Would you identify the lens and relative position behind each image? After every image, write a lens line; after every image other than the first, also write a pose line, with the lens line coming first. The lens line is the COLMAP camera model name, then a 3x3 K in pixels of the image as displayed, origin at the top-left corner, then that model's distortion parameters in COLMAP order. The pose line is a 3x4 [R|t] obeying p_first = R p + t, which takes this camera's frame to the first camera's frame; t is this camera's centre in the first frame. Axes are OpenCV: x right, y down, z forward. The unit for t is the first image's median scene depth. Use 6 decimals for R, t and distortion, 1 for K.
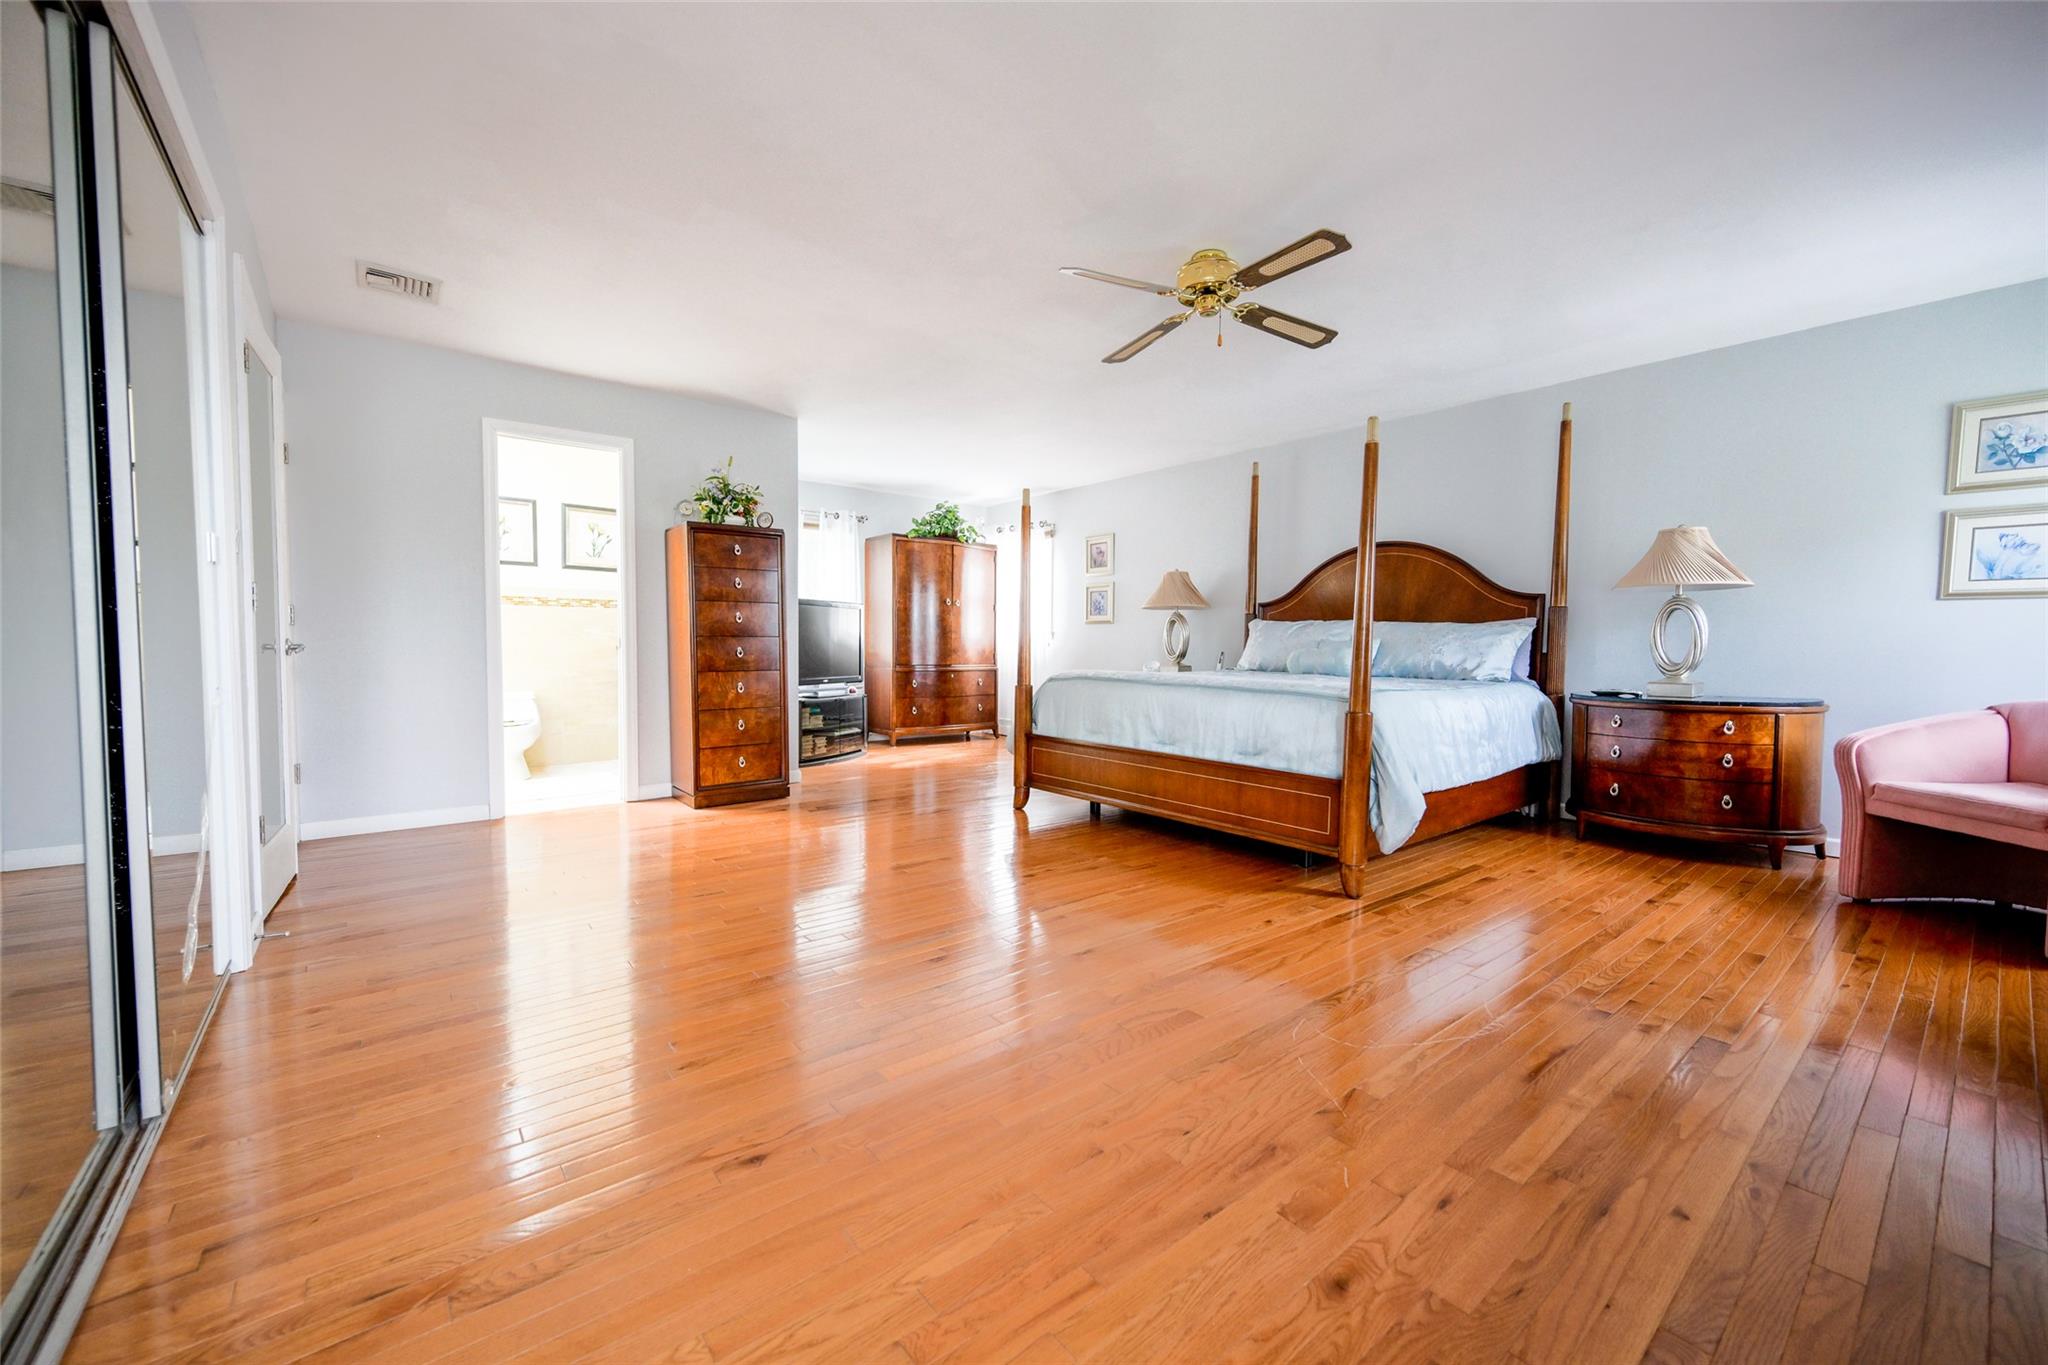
lens RADIAL K [[810.0, 0, 1036.1], [0, 810.0, 680.3], [0, 0, 1]] dist [-0.003008, -0.000224]
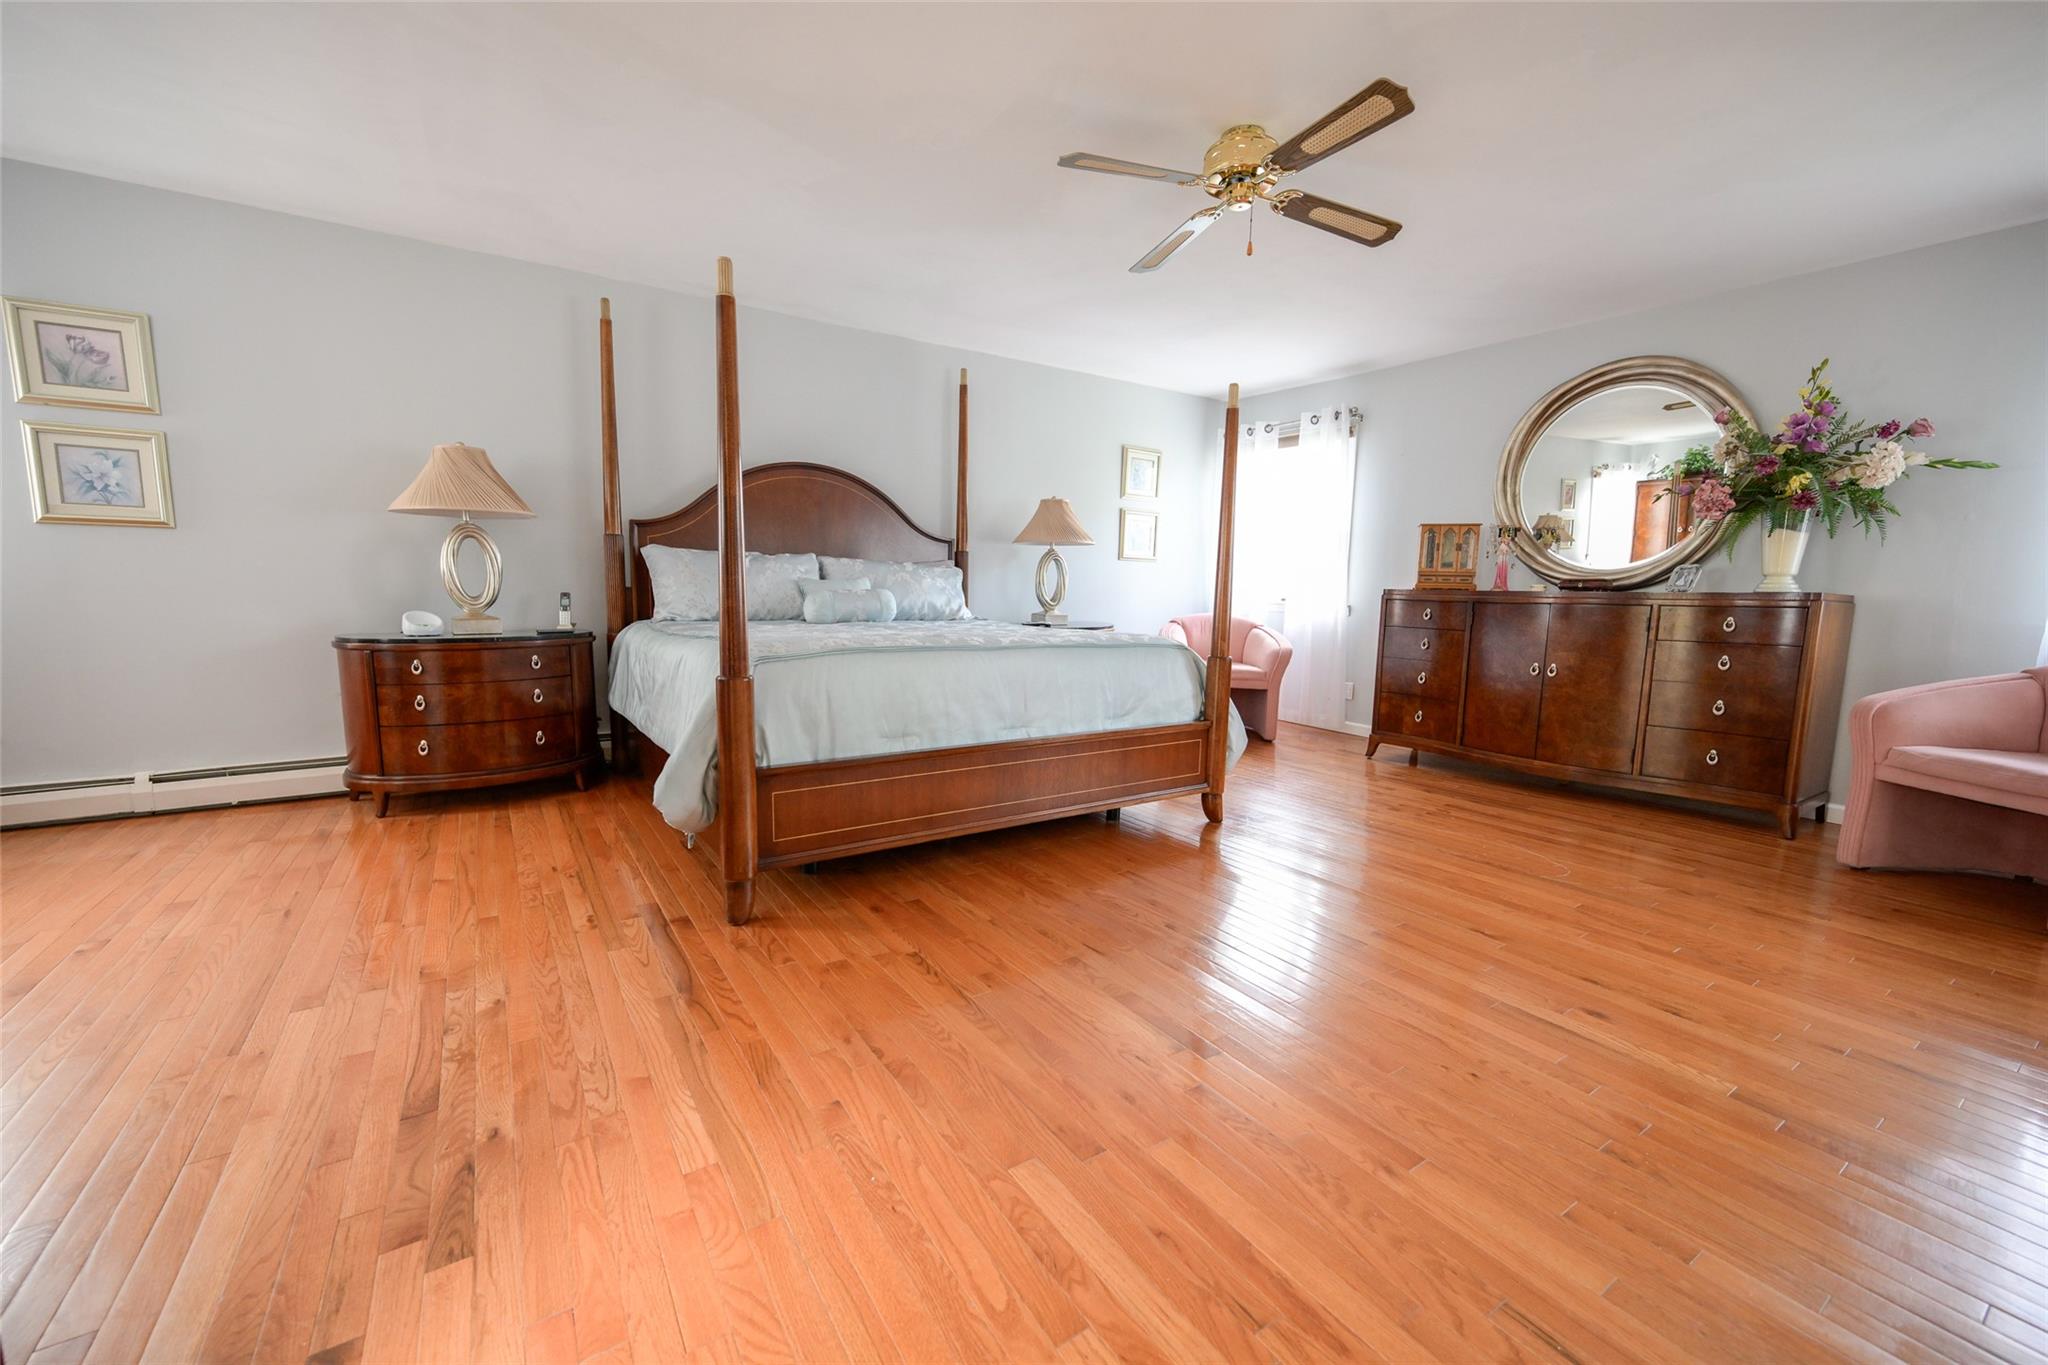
lens RADIAL K [[810.0, 0, 1036.1], [0, 810.0, 680.3], [0, 0, 1]] dist [-0.003008, -0.000224]
pose [[0.099321, -0.126234, 0.987016, -0.500388], [0.022695, 0.991950, 0.124581, -0.051258], [-0.994797, 0.010026, 0.101386, 0.789105]]
